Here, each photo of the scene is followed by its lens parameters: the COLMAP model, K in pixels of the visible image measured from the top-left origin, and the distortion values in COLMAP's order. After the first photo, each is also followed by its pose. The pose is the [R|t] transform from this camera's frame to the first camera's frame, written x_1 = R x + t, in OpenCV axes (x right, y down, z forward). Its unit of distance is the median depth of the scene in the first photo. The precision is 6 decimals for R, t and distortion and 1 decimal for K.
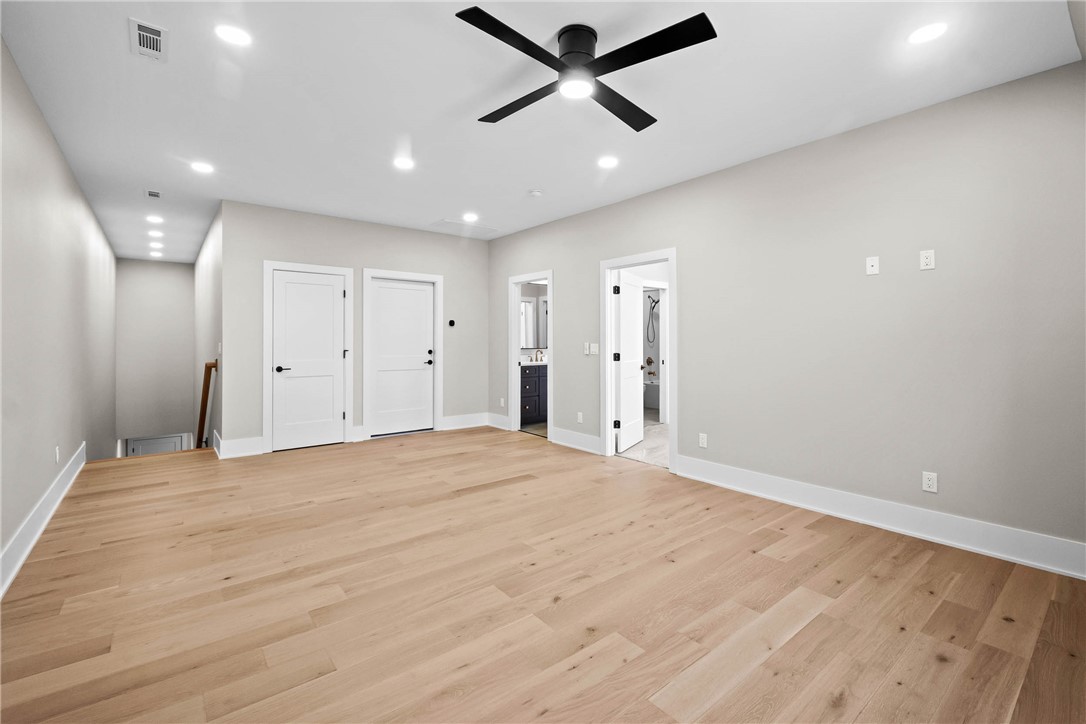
lens RADIAL K [[472.0, 0, 546.2], [0, 472.0, 333.5], [0, 0, 1]] dist [0.006482, -0.003956]
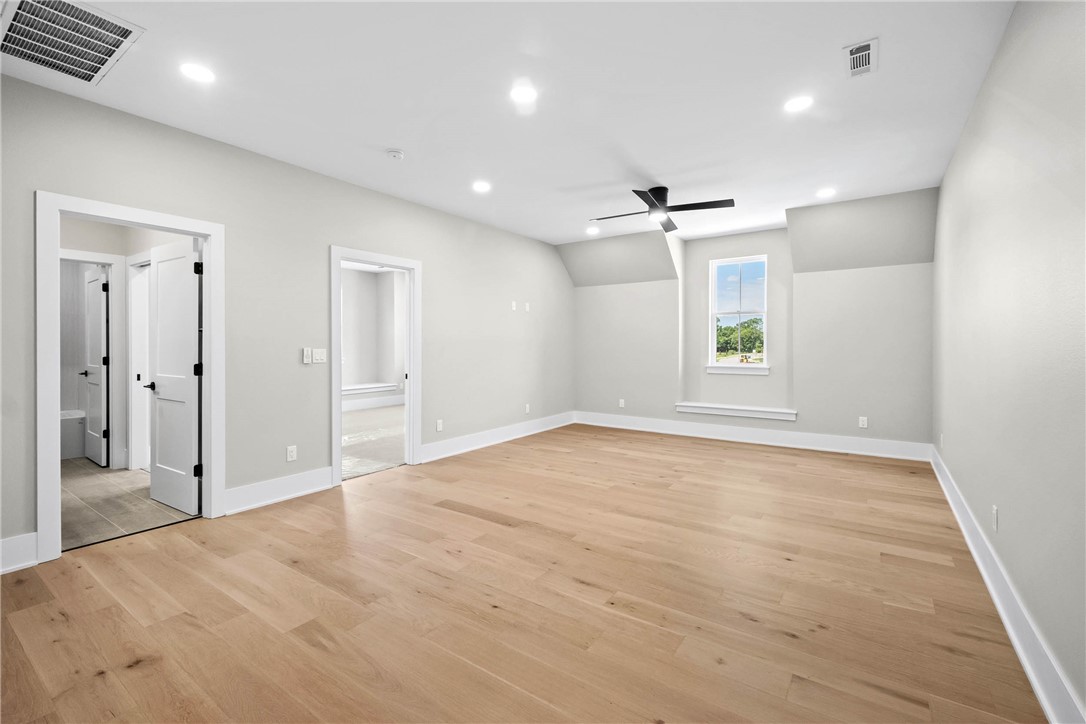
lens RADIAL K [[472.0, 0, 544.2], [0, 472.0, 353.1], [0, 0, 1]] dist [0.006482, -0.003956]
pose [[-0.277647, -0.010340, 0.960628, -1.087836], [-0.013462, 0.999886, 0.006871, 0.030521], [-0.960589, -0.011025, -0.277754, 1.289594]]
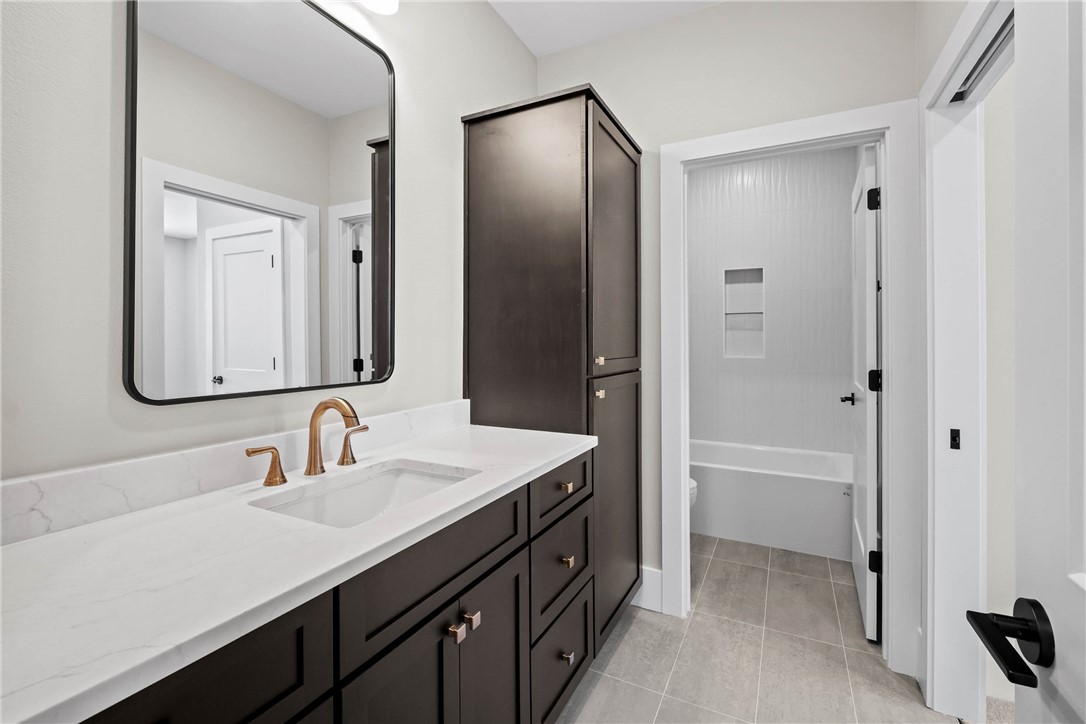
lens RADIAL K [[472.0, 0, 525.4], [0, 472.0, 337.7], [0, 0, 1]] dist [0.006482, -0.003956]
pose [[0.926993, 0.003648, 0.375060, -0.031223], [-0.004026, 0.999992, 0.000225, 0.030699], [-0.375056, -0.001719, 0.927000, 1.756212]]
